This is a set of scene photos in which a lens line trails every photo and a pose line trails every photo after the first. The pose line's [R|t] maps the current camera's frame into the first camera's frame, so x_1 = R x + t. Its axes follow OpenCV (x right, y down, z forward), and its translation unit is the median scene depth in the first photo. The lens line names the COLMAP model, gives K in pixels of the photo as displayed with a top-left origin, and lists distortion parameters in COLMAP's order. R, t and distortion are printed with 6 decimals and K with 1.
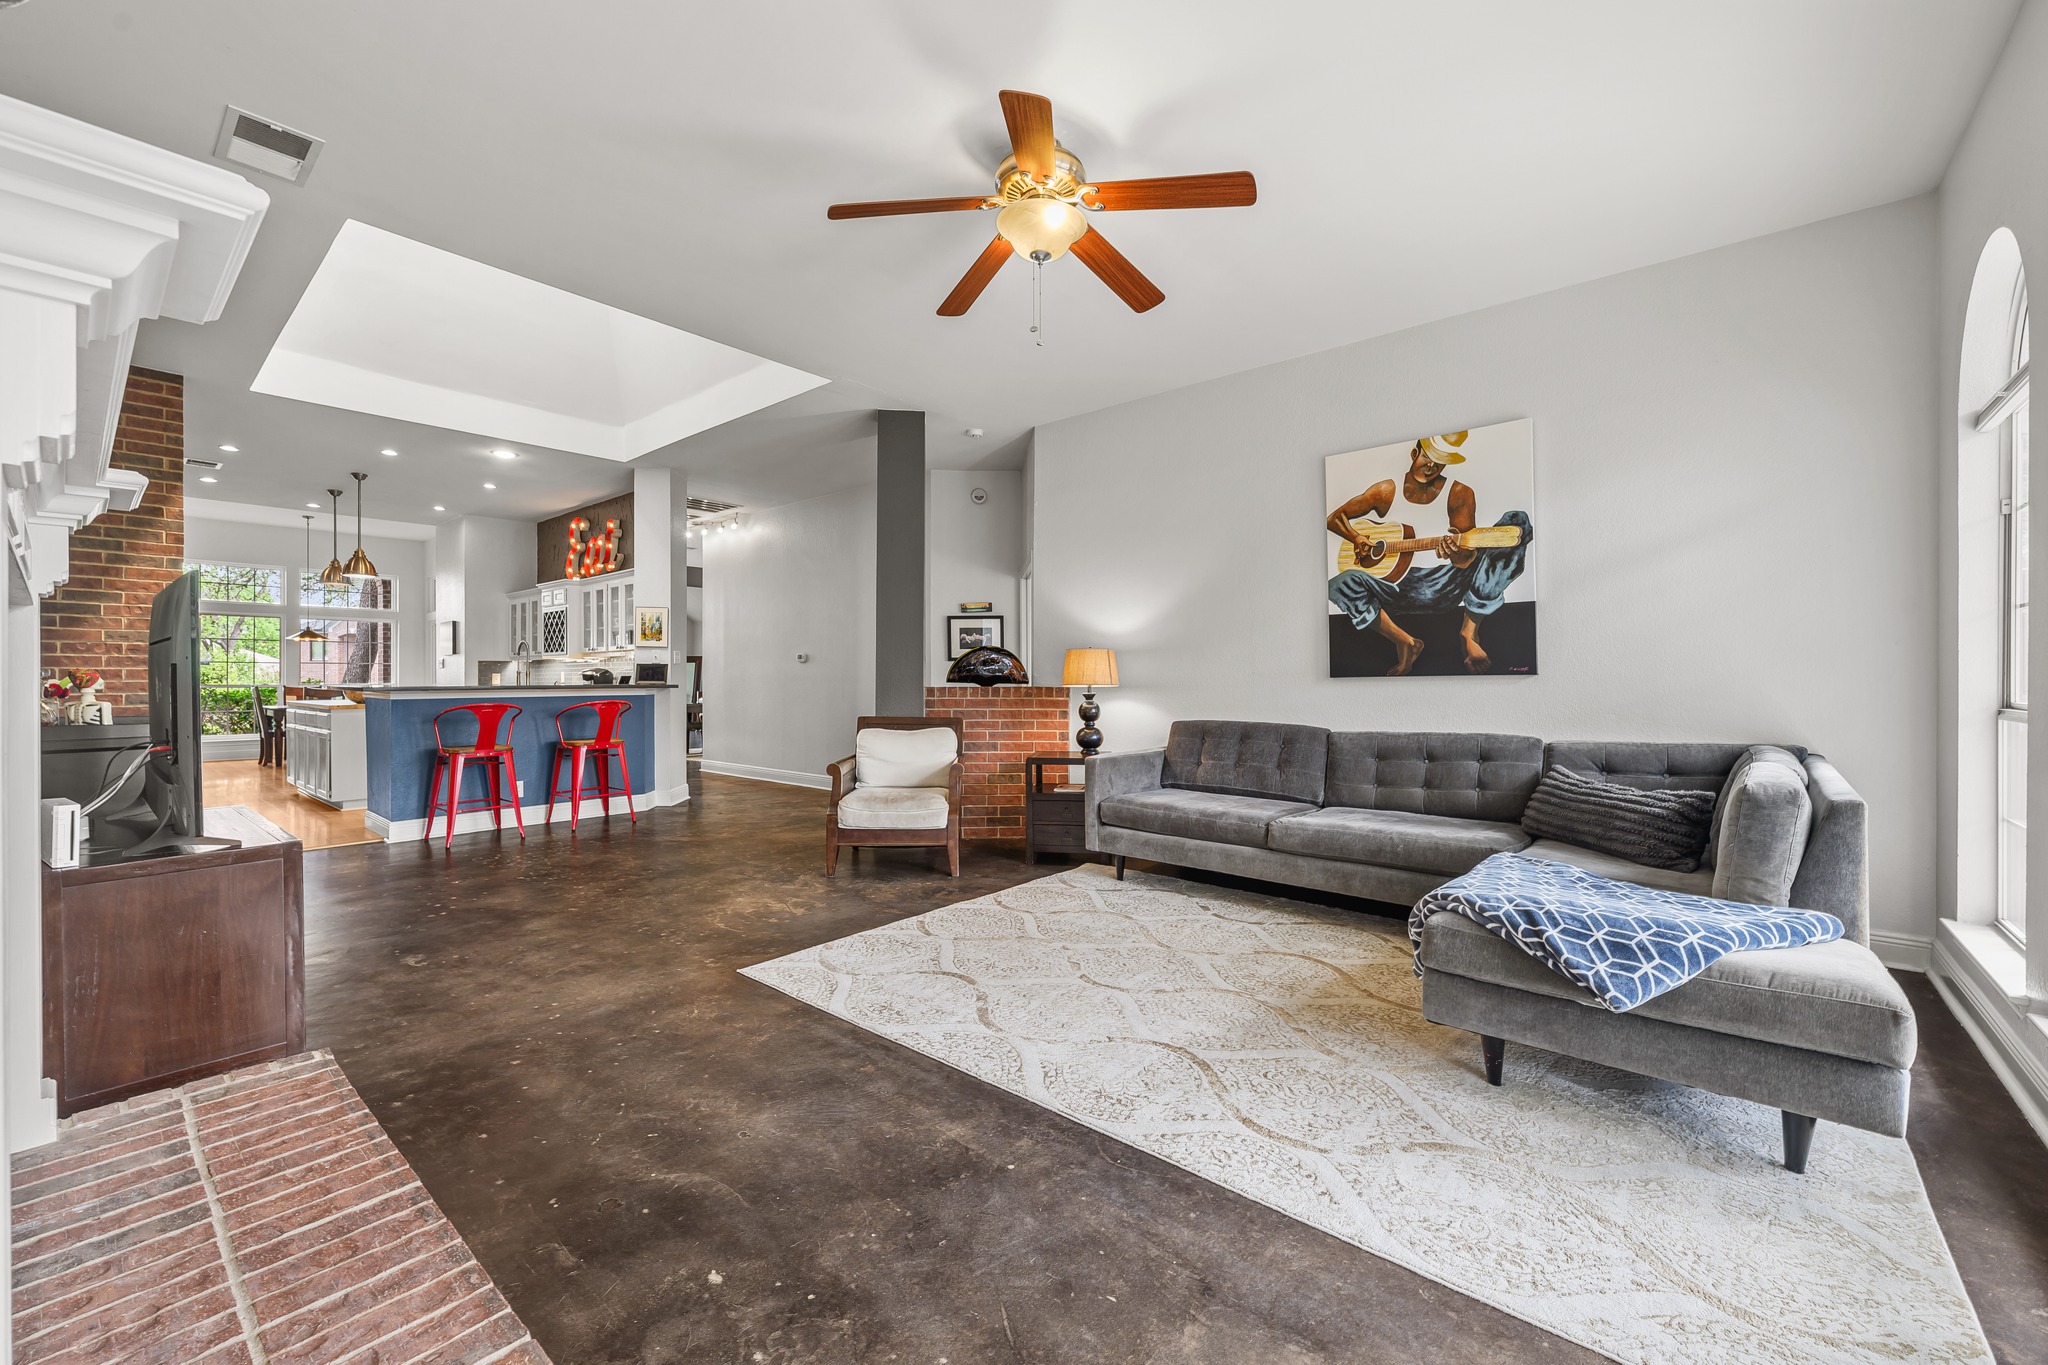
lens RADIAL K [[810.5, 0, 1024.0], [0, 810.5, 682.5], [0, 0, 1]] dist [-0.000692, -0.000293]
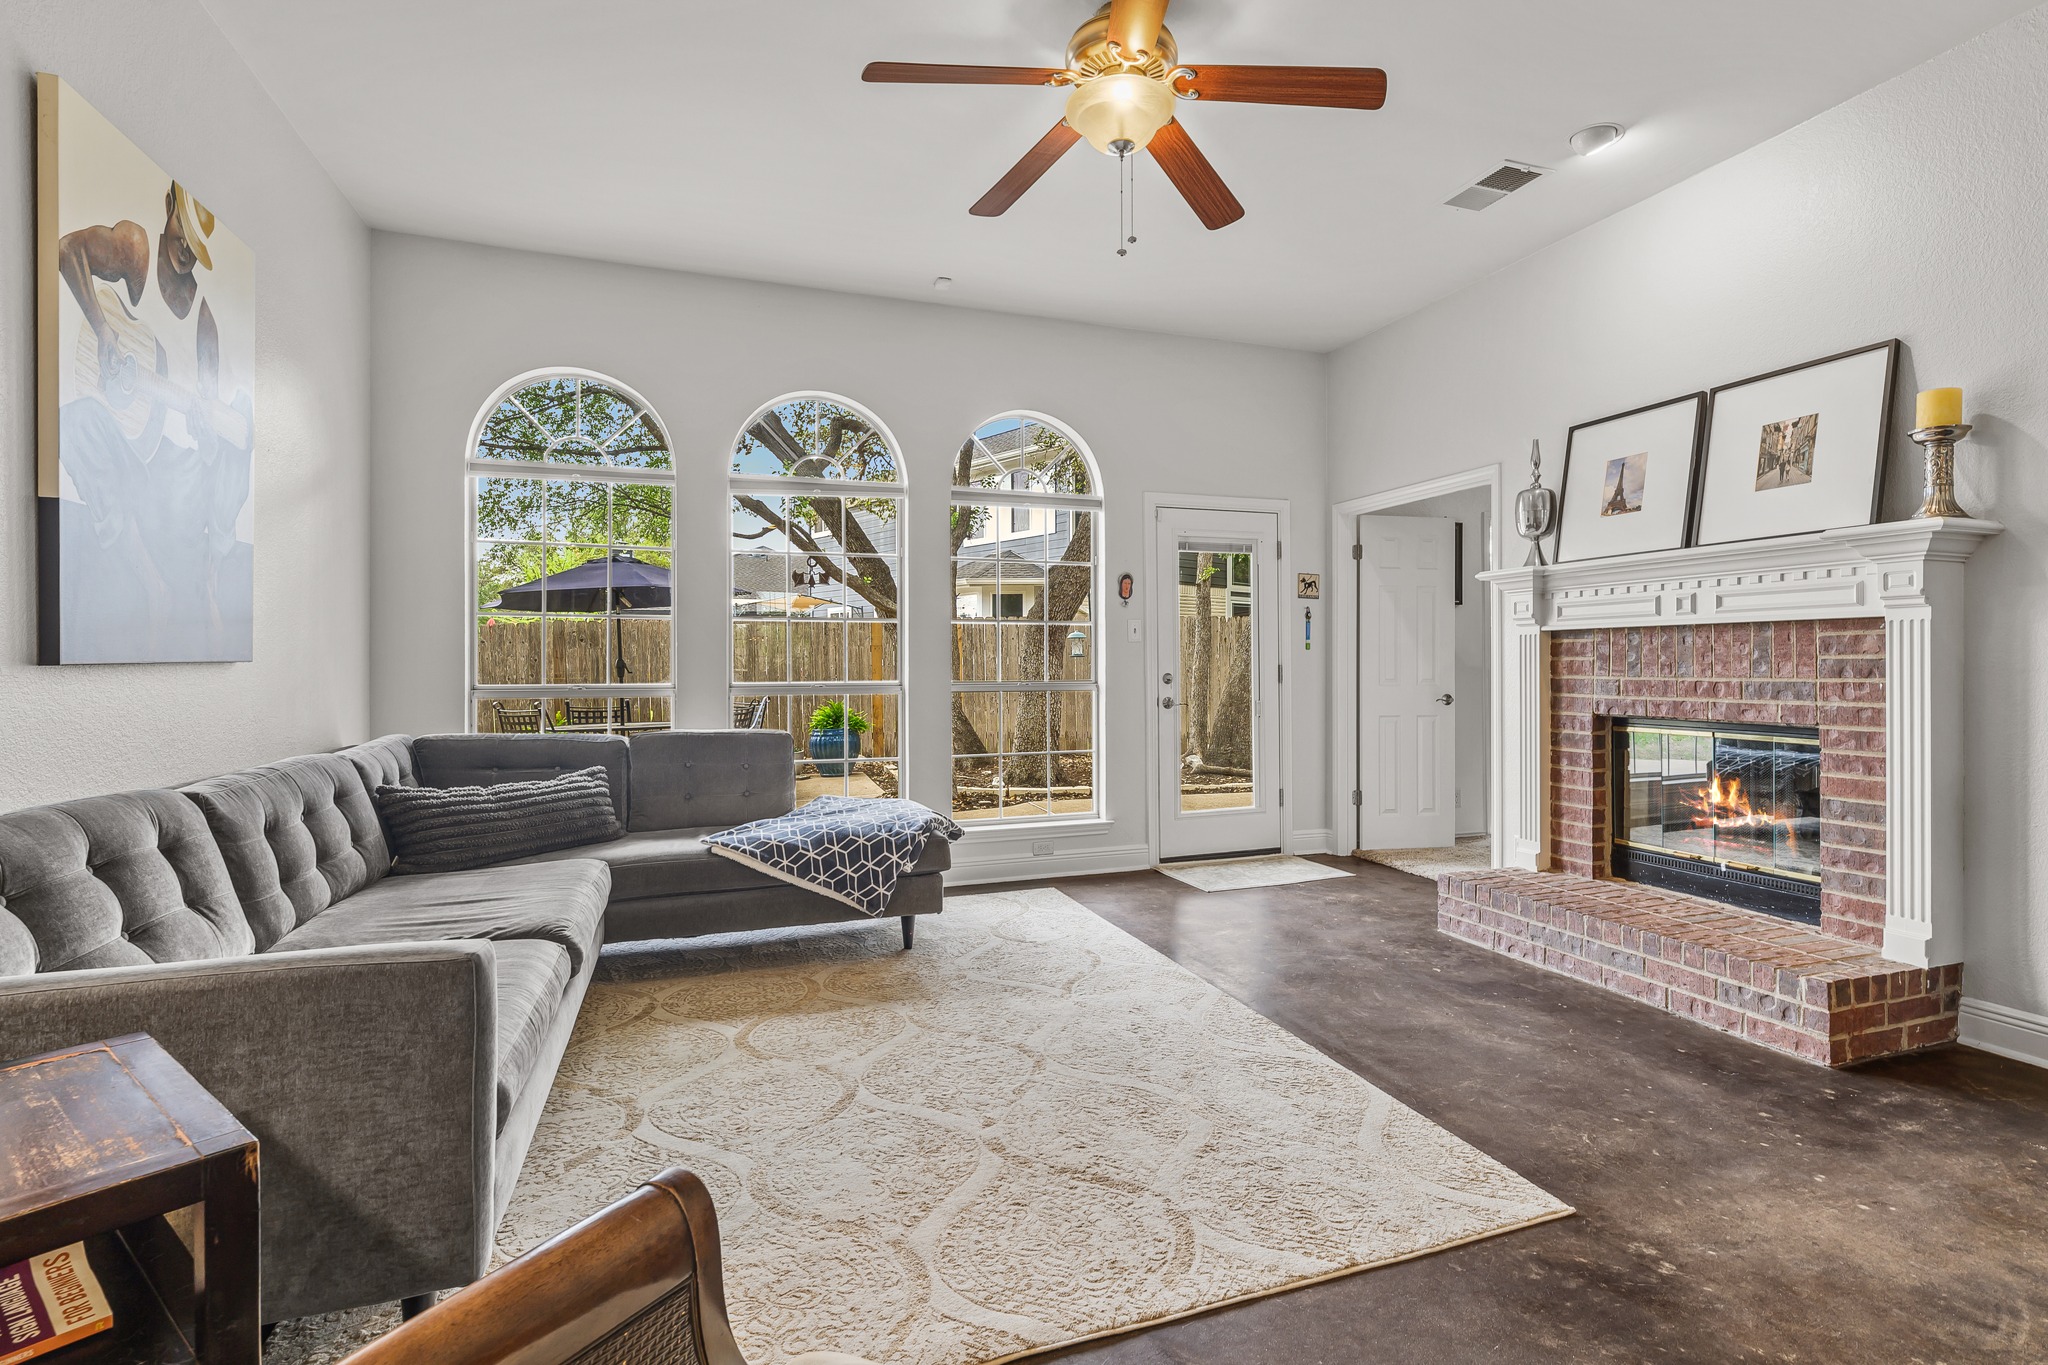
lens RADIAL K [[1008.5, 0, 1085.3], [0, 1008.5, 667.8], [0, 0, 1]] dist [0.000943, 0.000193]
pose [[-0.880330, 0.002995, 0.474351, -0.304637], [0.006651, 0.999960, 0.006029, -0.005132], [-0.474314, 0.008462, -0.880315, 1.363465]]
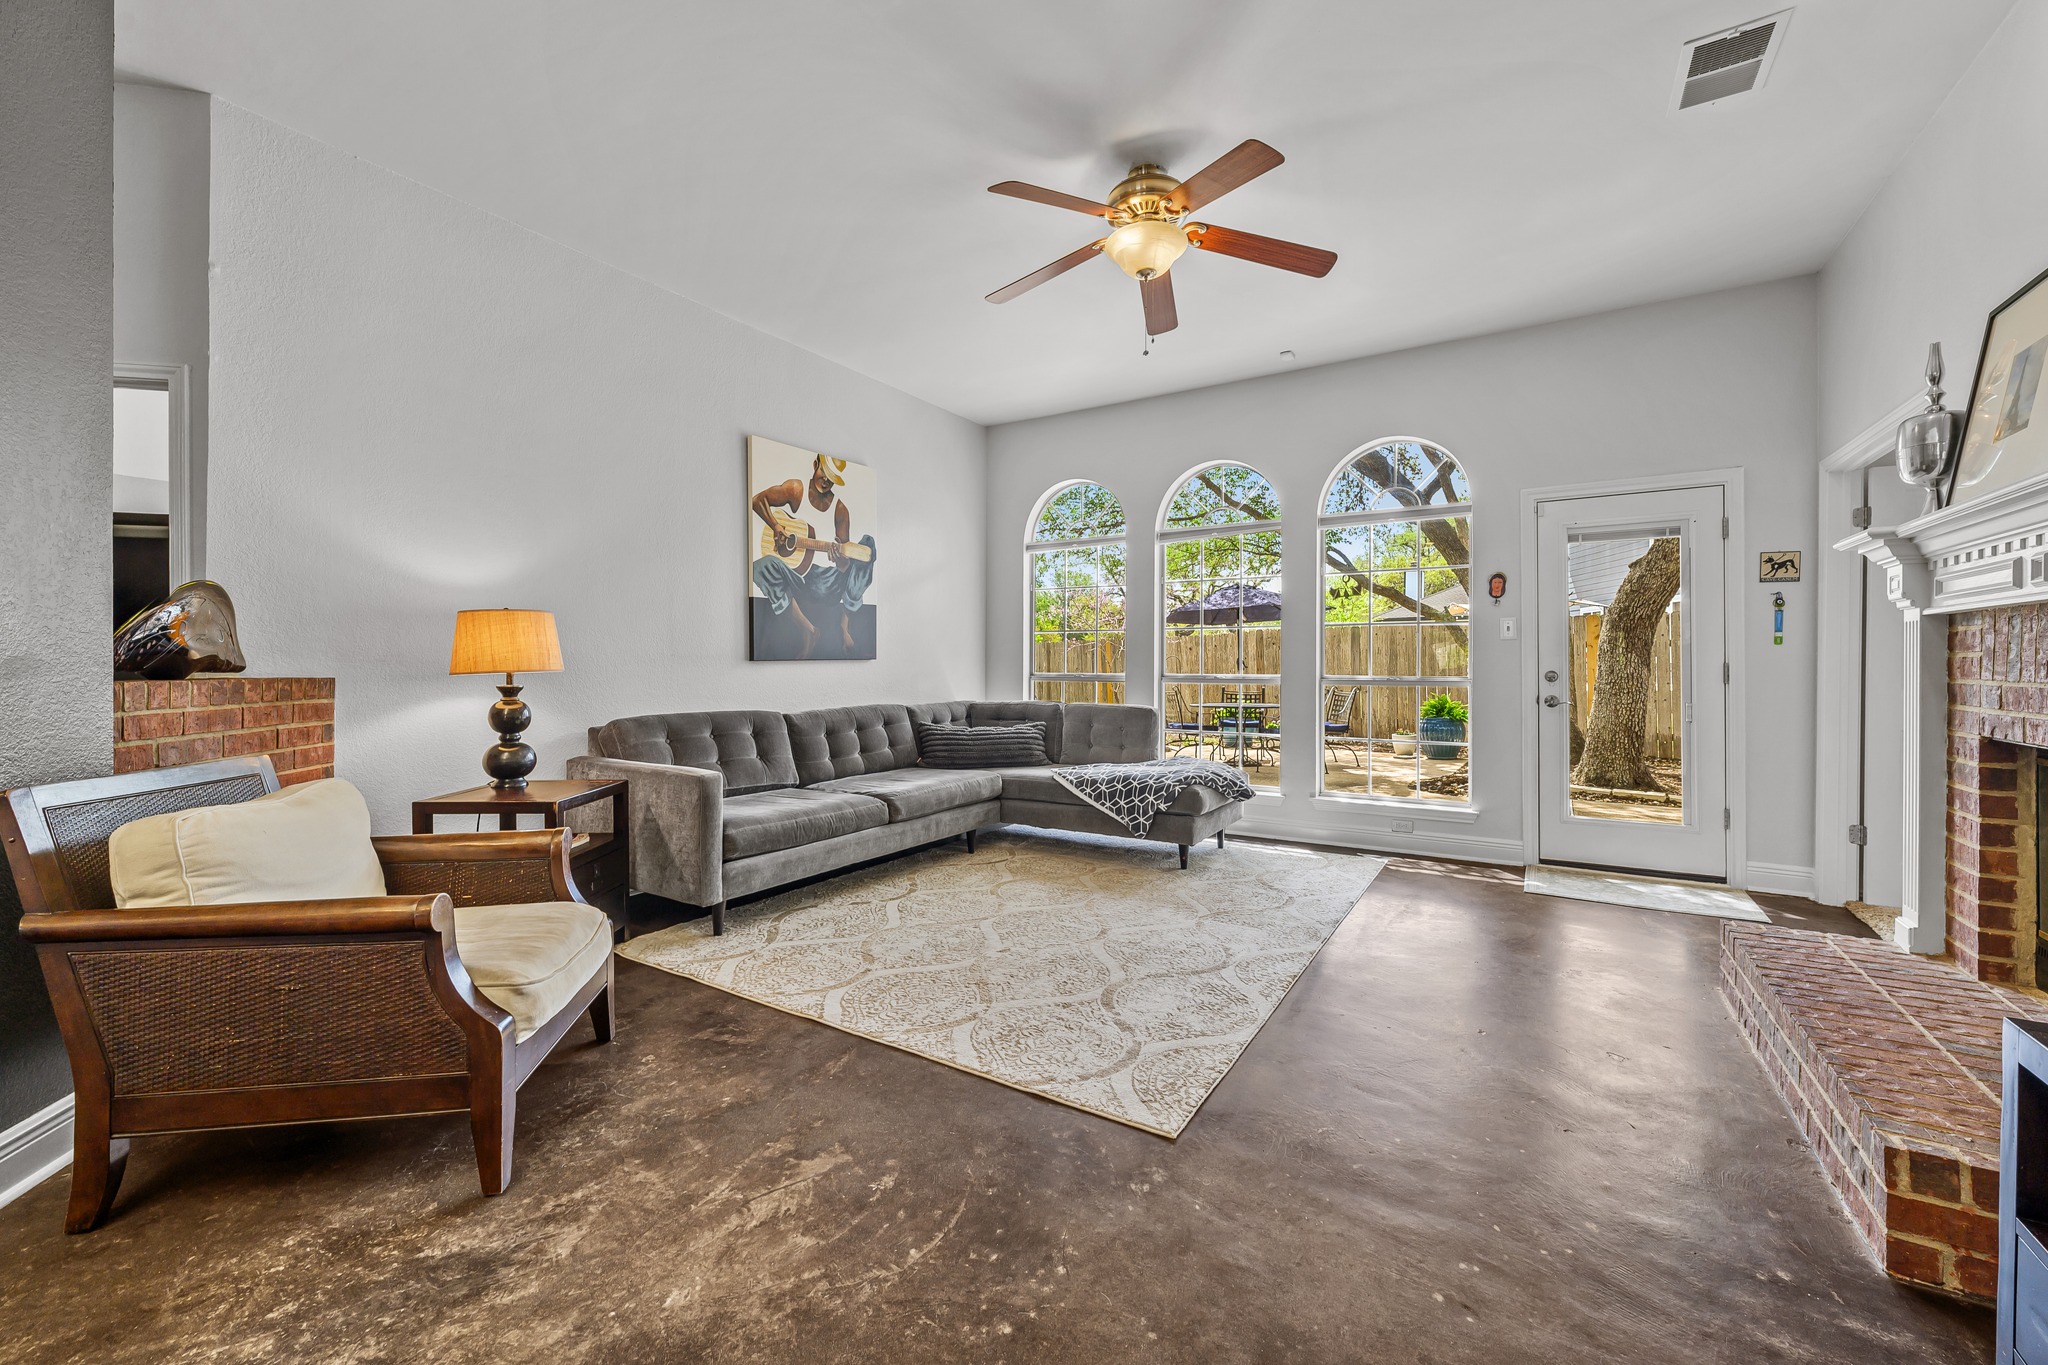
lens RADIAL K [[819.0, 0, 1014.4], [0, 819.0, 668.8], [0, 0, 1]] dist [0.000518, -0.000046]
pose [[-0.137803, -0.005380, 0.990445, -0.746241], [0.004589, 0.999971, 0.006071, -0.001455], [-0.990449, 0.005381, -0.137774, 0.945989]]
